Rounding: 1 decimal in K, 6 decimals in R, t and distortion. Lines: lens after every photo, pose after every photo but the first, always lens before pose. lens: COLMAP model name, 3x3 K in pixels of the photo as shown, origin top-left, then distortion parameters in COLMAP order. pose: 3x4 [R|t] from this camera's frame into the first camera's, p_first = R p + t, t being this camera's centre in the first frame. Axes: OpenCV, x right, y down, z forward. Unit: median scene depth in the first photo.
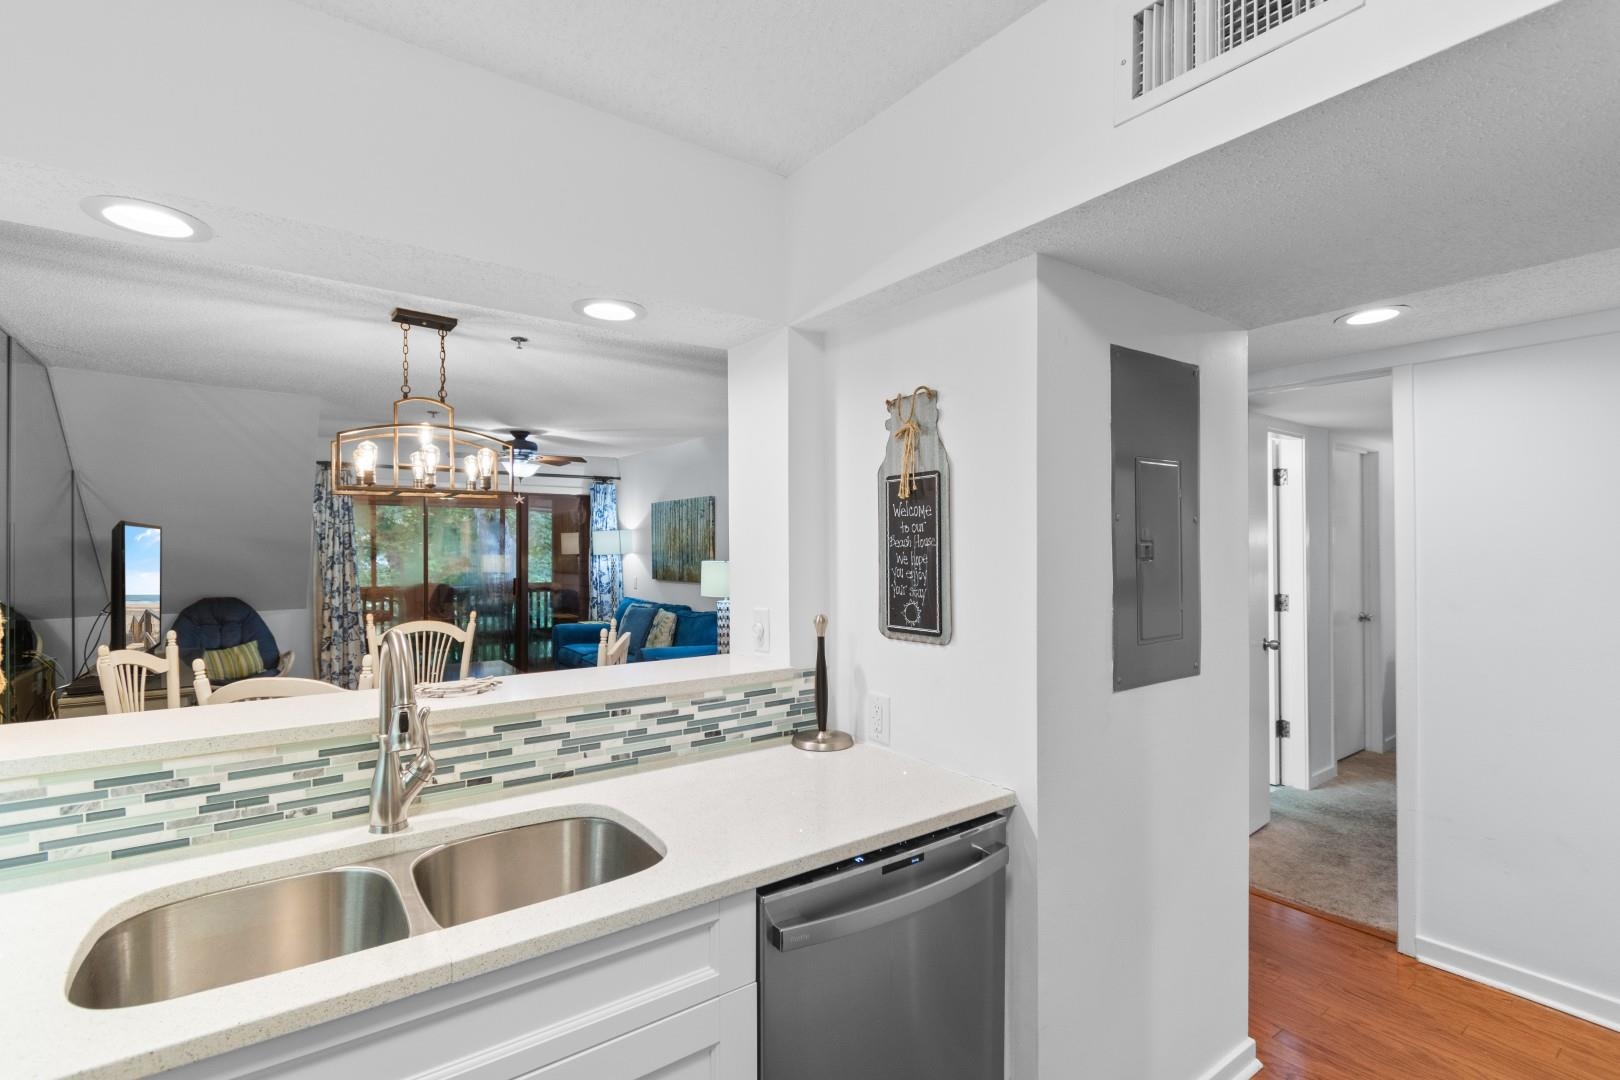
lens RADIAL K [[747.4, 0, 804.8], [0, 747.4, 538.5], [0, 0, 1]] dist [-0.000956, -0.000816]
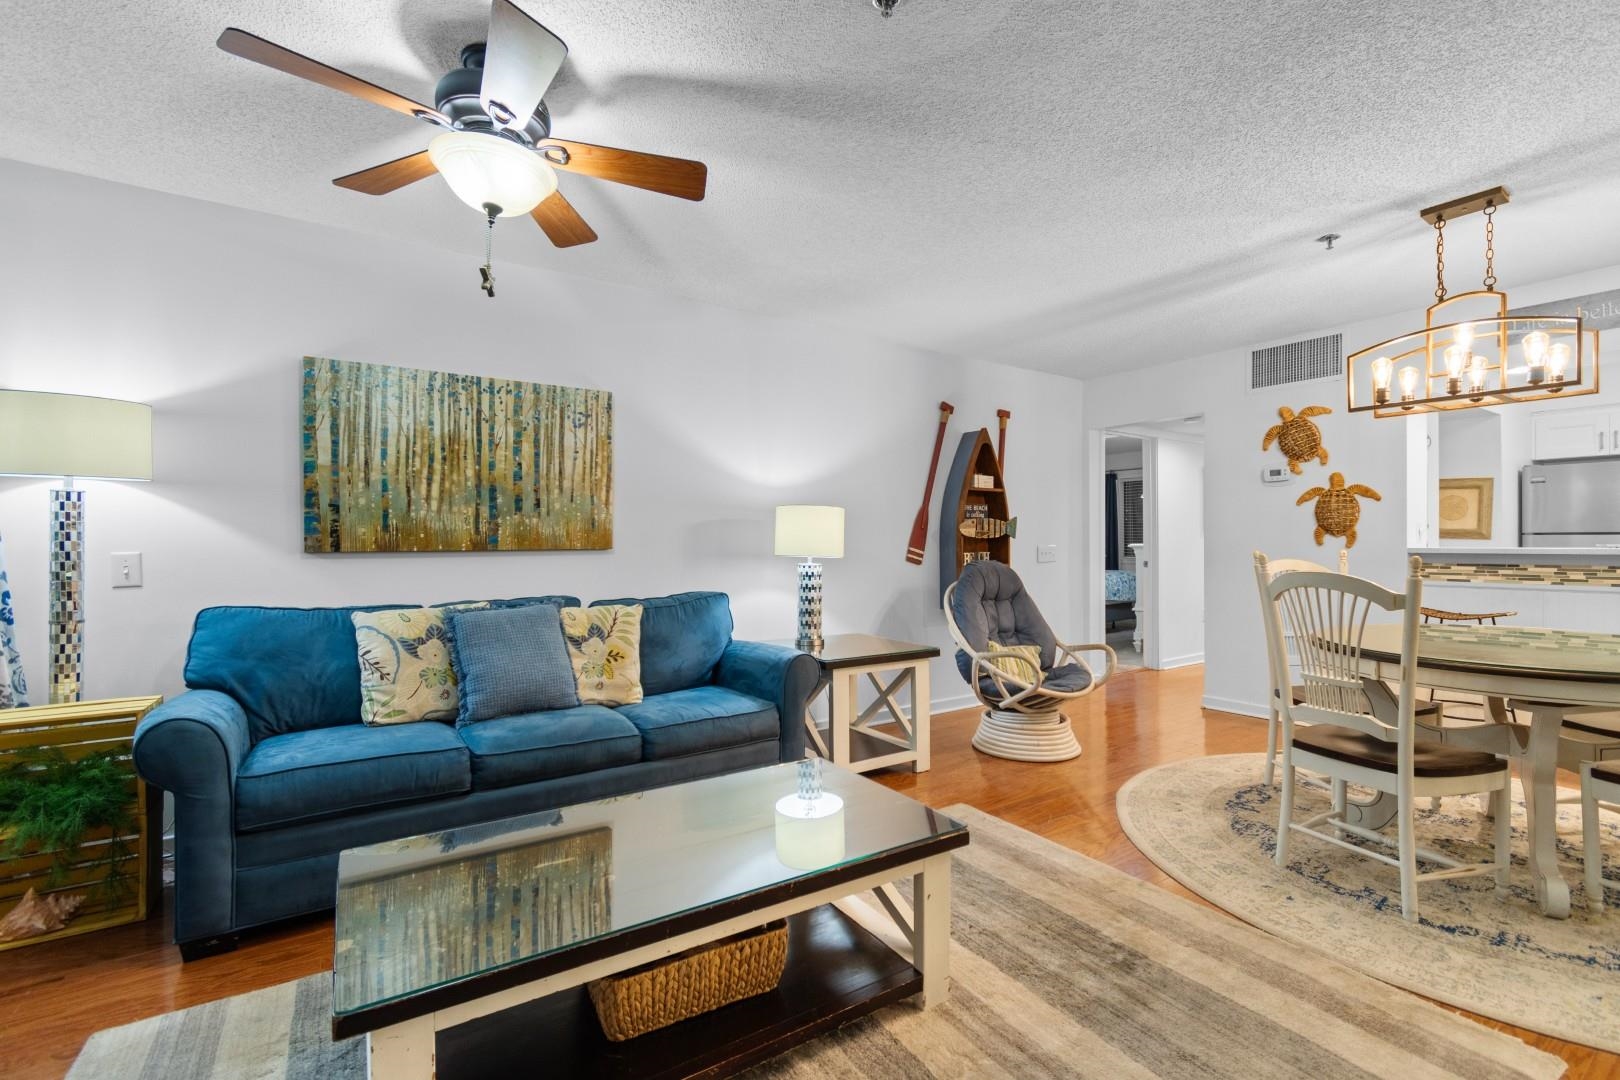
lens RADIAL K [[725.5, 0, 811.1], [0, 725.5, 538.4], [0, 0, 1]] dist [0.007547, -0.003308]
pose [[0.044730, 0.003068, 0.998994, -1.951001], [-0.011599, 0.999929, -0.002552, 0.153272], [-0.998932, -0.011473, 0.044762, 2.470338]]
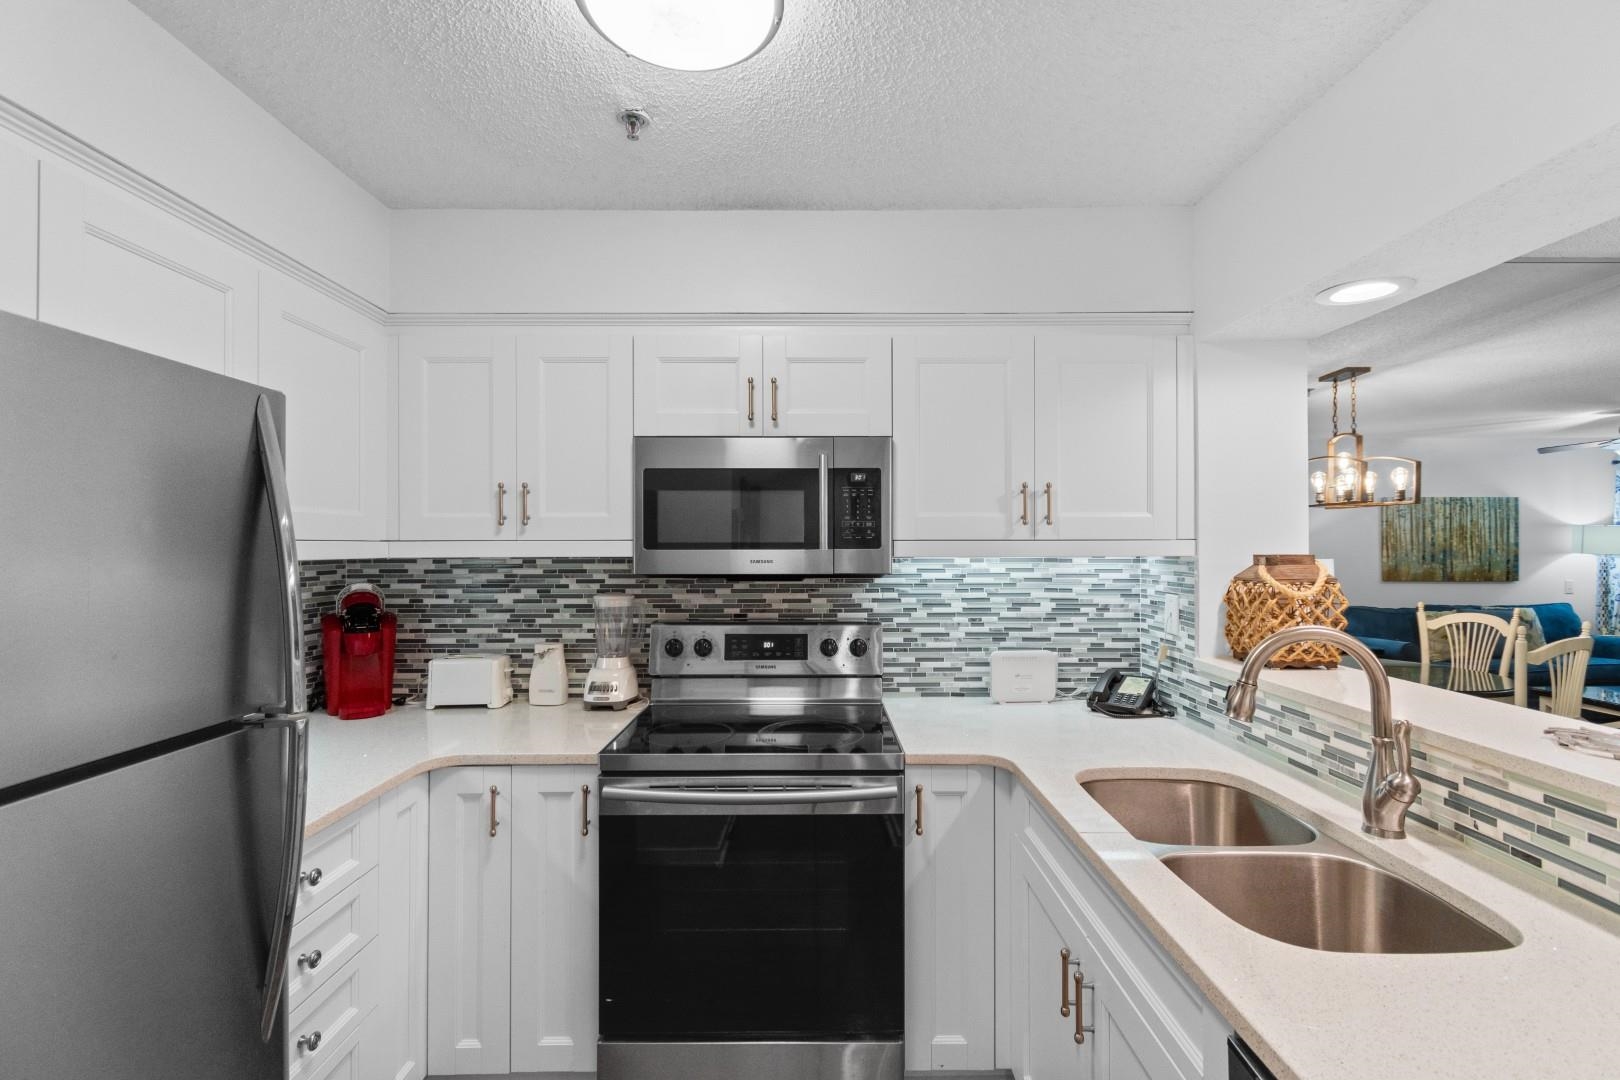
lens RADIAL K [[725.5, 0, 818.9], [0, 725.5, 542.1], [0, 0, 1]] dist [0.007547, -0.003308]
pose [[-0.602866, -0.002529, -0.797839, 0.452617], [0.015140, 0.999779, -0.014609, 0.002901], [0.797699, -0.020886, -0.602694, 0.671566]]
